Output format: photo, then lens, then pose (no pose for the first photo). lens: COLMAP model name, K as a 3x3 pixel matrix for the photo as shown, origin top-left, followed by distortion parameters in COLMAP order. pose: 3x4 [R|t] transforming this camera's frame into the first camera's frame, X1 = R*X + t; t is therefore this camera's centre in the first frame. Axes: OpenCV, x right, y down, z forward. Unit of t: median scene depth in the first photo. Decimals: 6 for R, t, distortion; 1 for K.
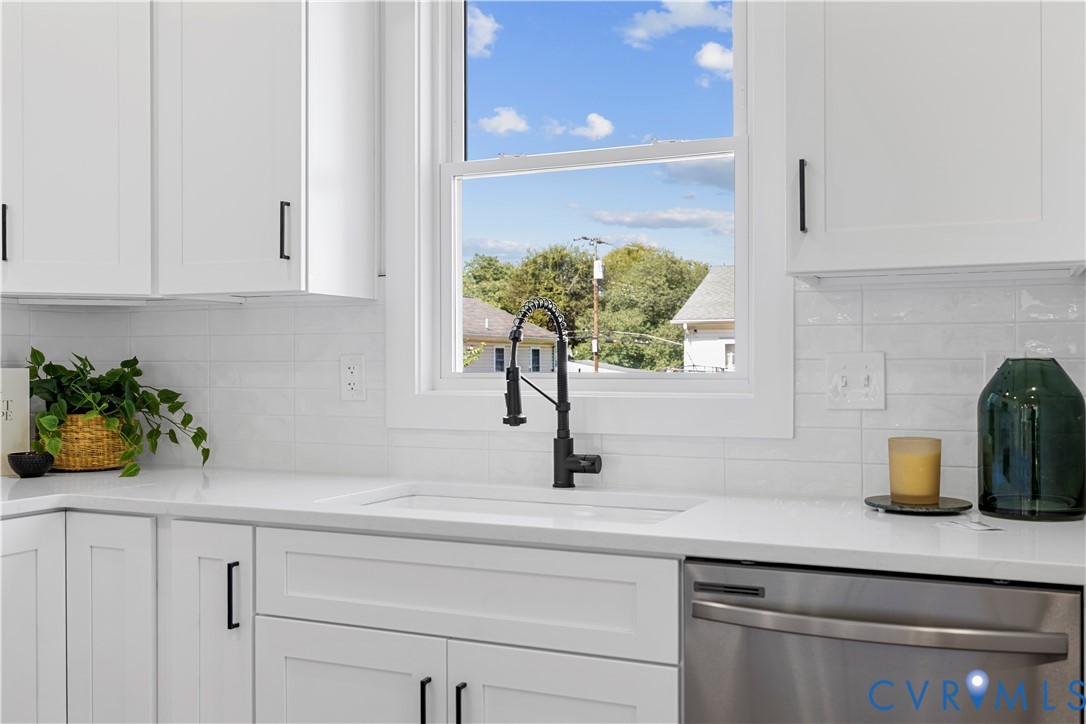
lens RADIAL K [[1045.9, 0, 545.6], [0, 1045.9, 364.1], [0, 0, 1]] dist [0.007613, 0.000000]
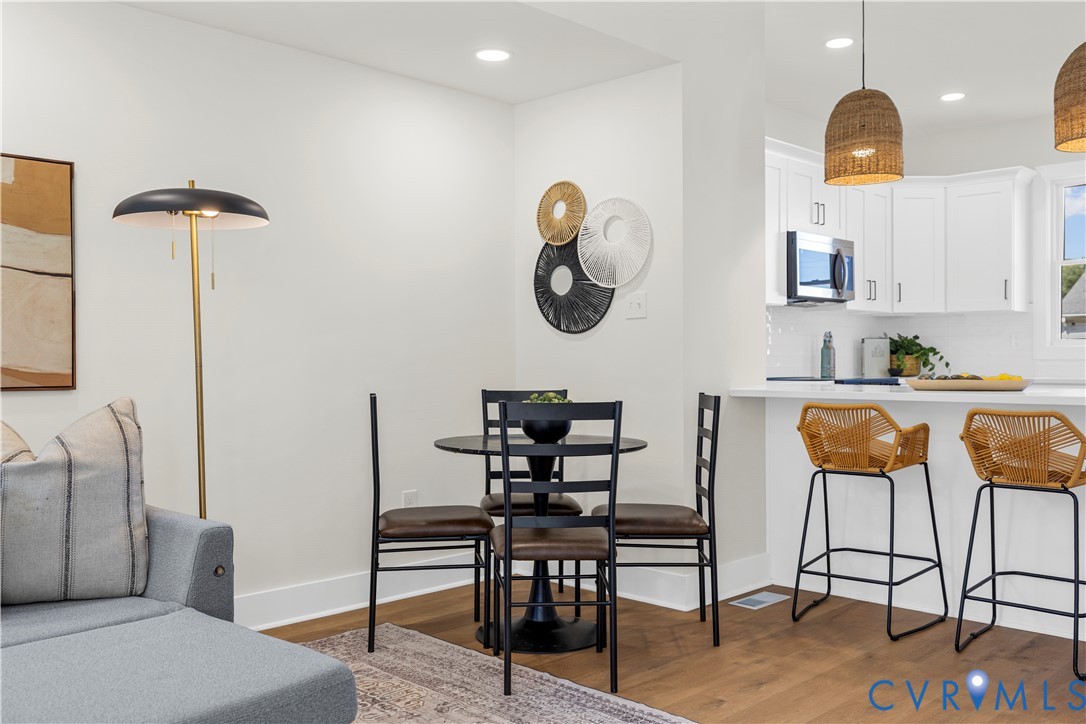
lens RADIAL K [[955.6, 0, 536.1], [0, 955.6, 361.7], [0, 0, 1]] dist [-0.000565, 0.020345]
pose [[0.940799, -0.002576, -0.338955, -0.581946], [0.003190, 0.999994, 0.001253, 0.066252], [0.338950, -0.002260, 0.940802, -1.966891]]
